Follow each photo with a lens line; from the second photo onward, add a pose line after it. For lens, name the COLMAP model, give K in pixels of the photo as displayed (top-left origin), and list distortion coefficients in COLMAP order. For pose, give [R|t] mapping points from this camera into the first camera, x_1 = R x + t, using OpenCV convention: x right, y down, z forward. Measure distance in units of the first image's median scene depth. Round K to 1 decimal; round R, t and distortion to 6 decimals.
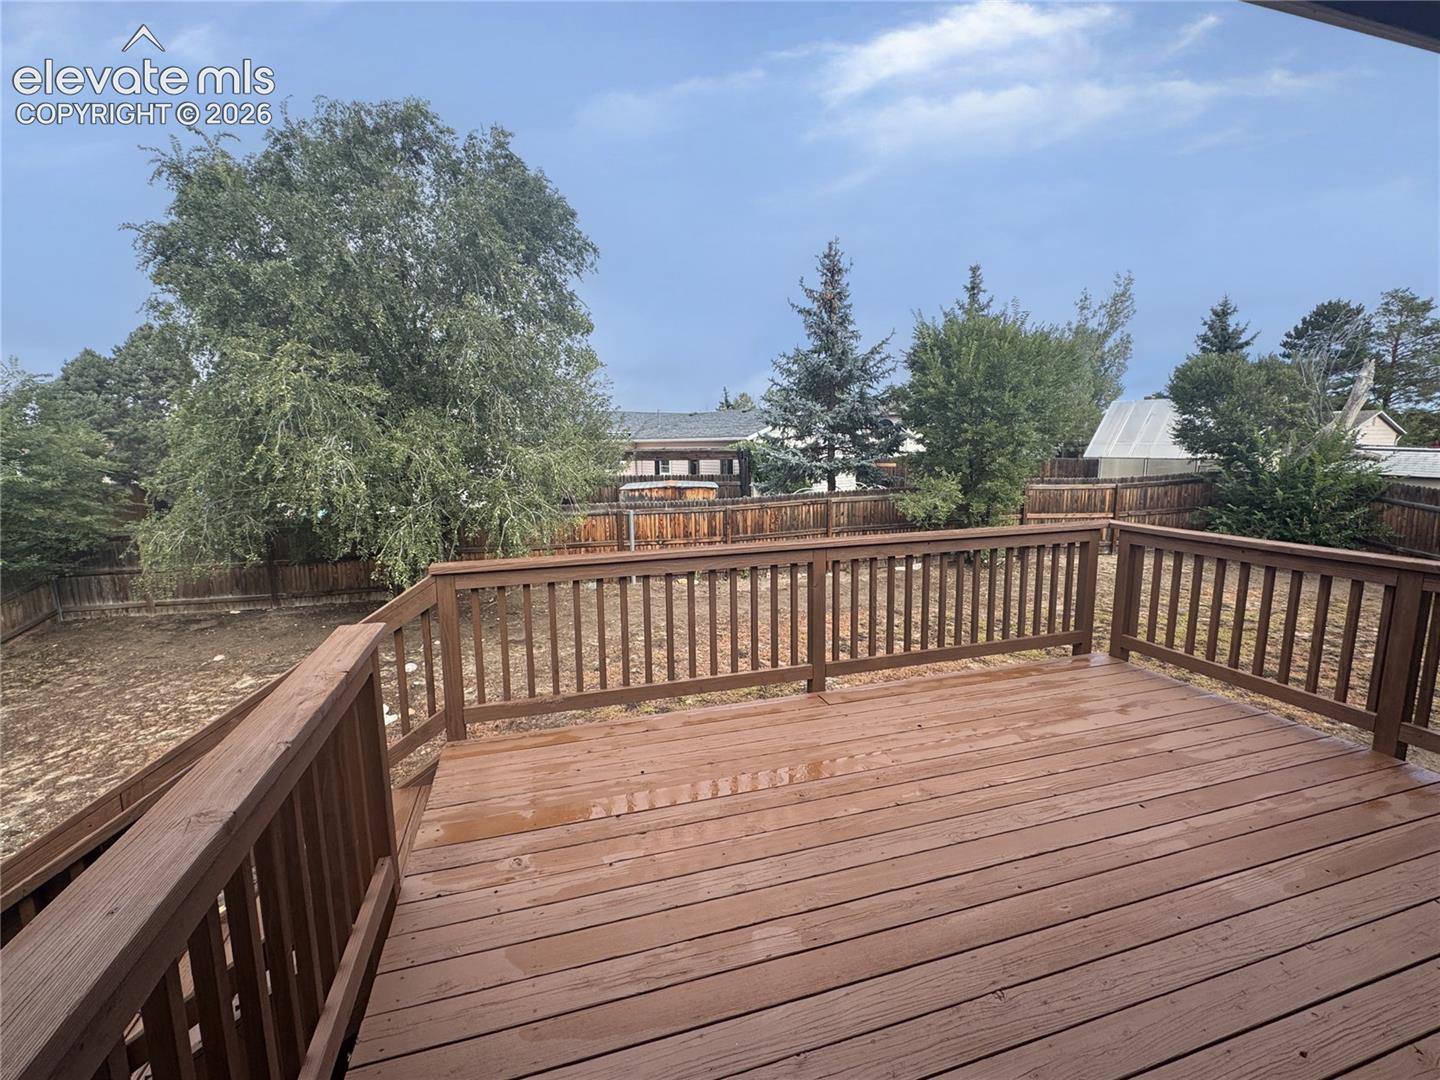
lens RADIAL K [[625.9, 0, 723.5], [0, 625.9, 534.6], [0, 0, 1]] dist [-0.000863, -0.000901]
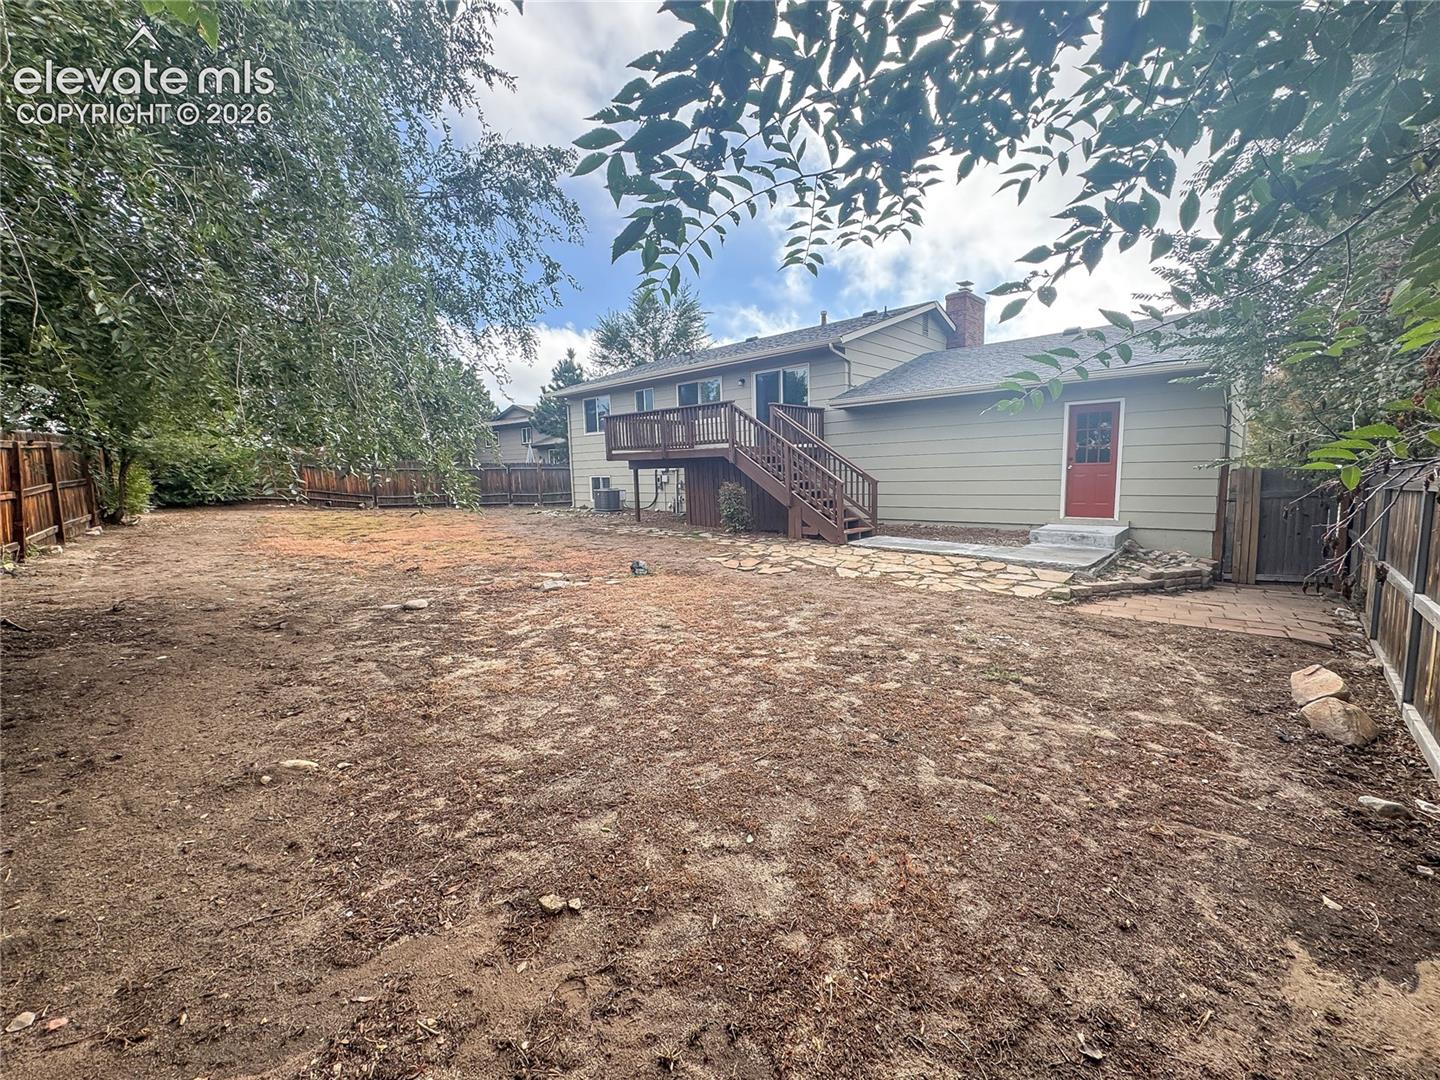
lens RADIAL K [[574.6, 0, 721.2], [0, 574.6, 535.0], [0, 0, 1]] dist [-0.003996, 0.000436]
pose [[-0.498635, -0.083099, 0.862820, -1.277285], [0.152066, 0.971571, 0.181454, 0.078352], [-0.853369, 0.221685, -0.471823, 1.046524]]
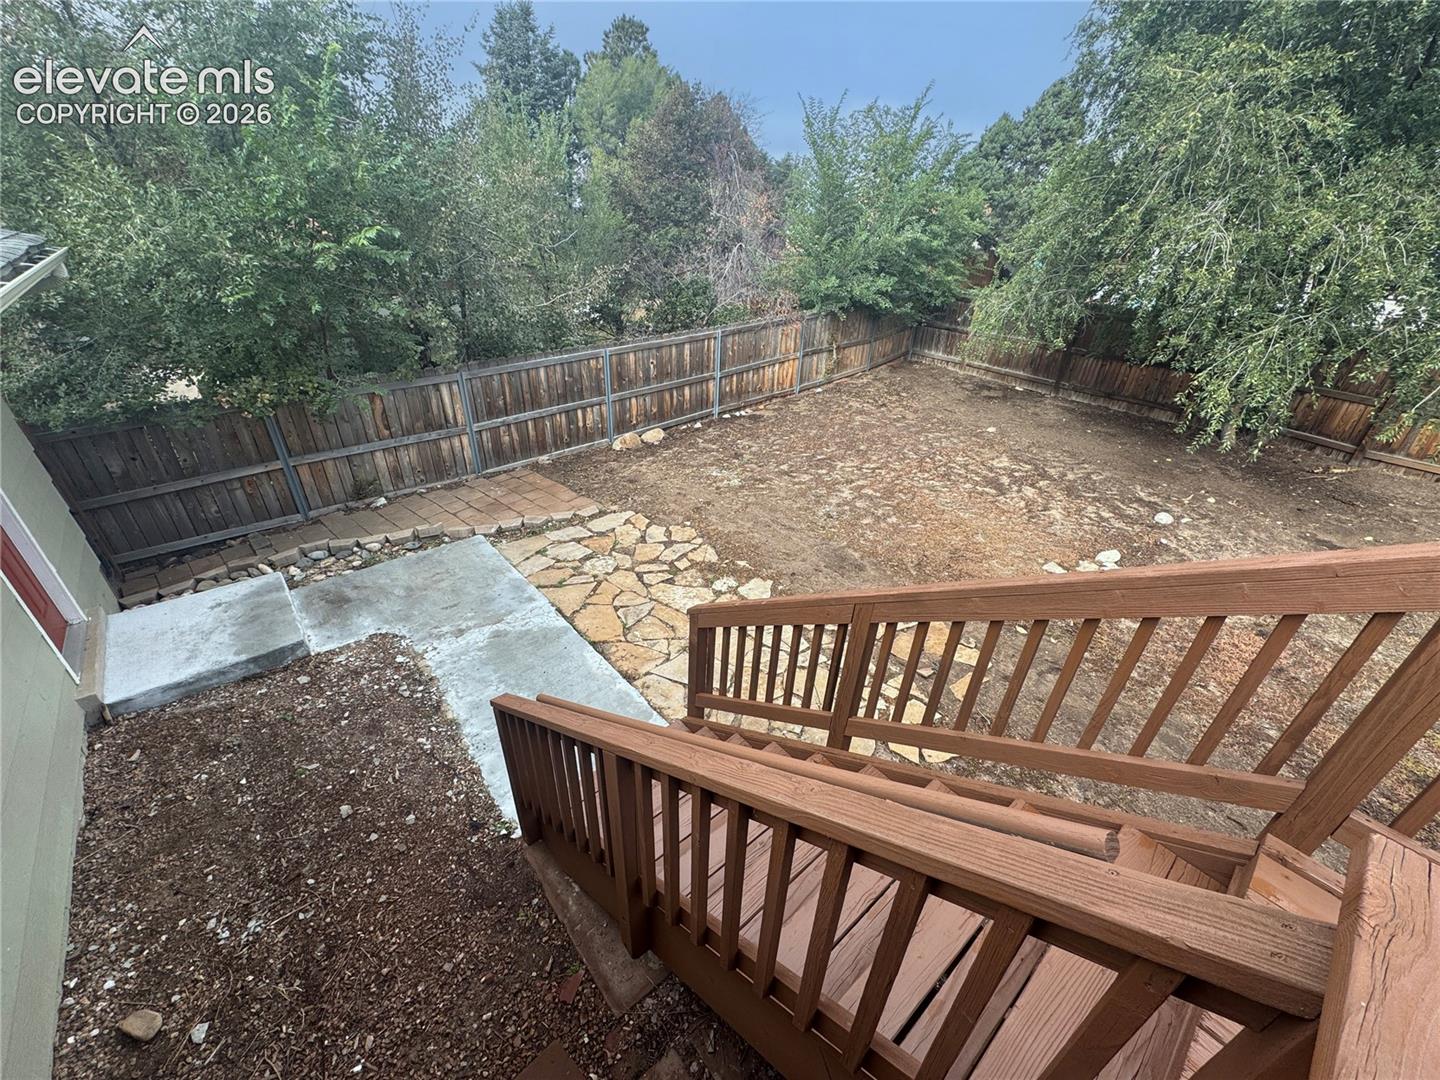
lens RADIAL K [[574.6, 0, 714.4], [0, 574.6, 540.9], [0, 0, 1]] dist [-0.003996, 0.000436]
pose [[0.393367, 0.477428, -0.785700, -0.126833], [-0.163583, 0.877306, 0.451192, -0.007654], [0.904711, -0.048957, 0.423203, 0.138603]]
